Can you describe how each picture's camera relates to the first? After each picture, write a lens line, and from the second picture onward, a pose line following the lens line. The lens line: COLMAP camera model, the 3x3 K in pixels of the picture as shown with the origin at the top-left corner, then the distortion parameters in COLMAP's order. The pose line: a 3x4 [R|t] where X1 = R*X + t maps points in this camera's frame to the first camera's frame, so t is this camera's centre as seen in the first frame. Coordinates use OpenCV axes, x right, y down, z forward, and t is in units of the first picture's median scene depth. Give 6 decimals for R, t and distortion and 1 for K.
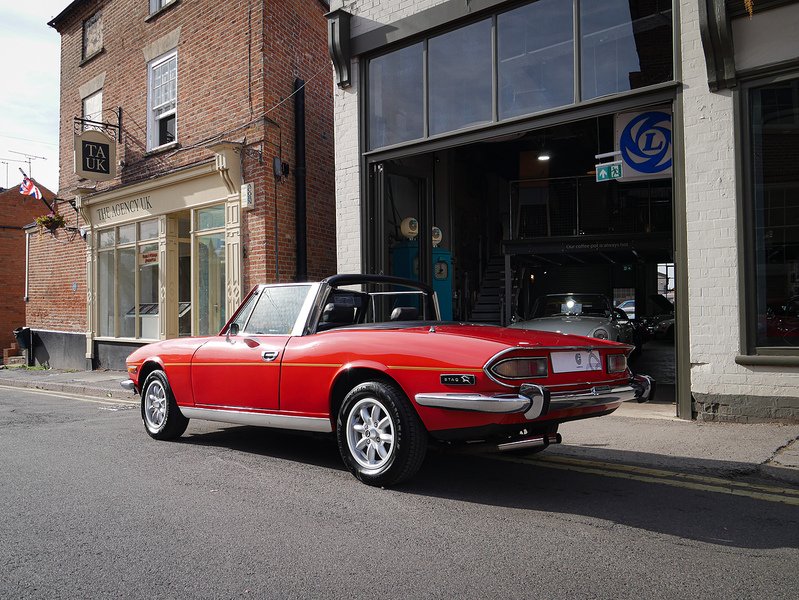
lens RADIAL K [[685.7, 0, 400.3], [0, 685.7, 300.8], [0, 0, 1]] dist [-0.004607, -0.020114]
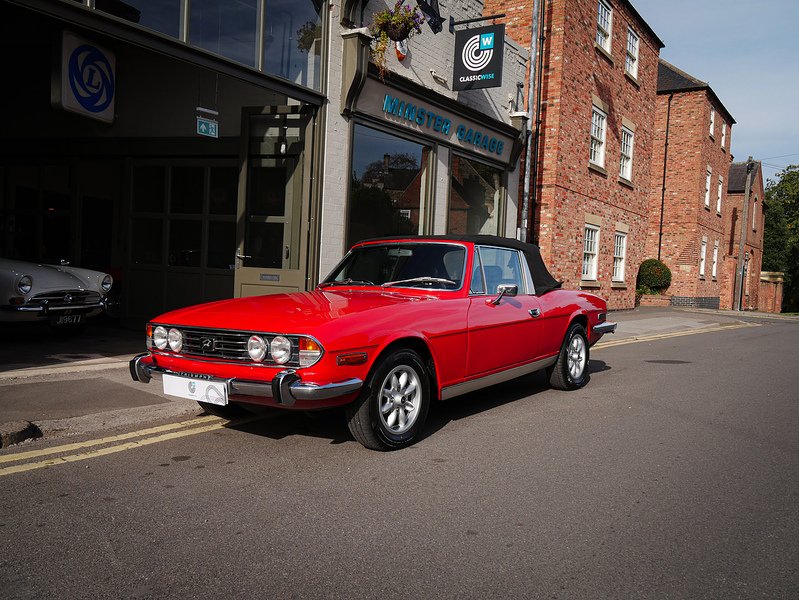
lens RADIAL K [[685.7, 0, 400.5], [0, 685.7, 297.9], [0, 0, 1]] dist [-0.004607, -0.020114]
pose [[-0.133926, -0.032862, 0.990446, -0.655068], [-0.067675, 0.997420, 0.023943, 0.021338], [-0.988678, -0.063822, -0.135805, 0.695671]]
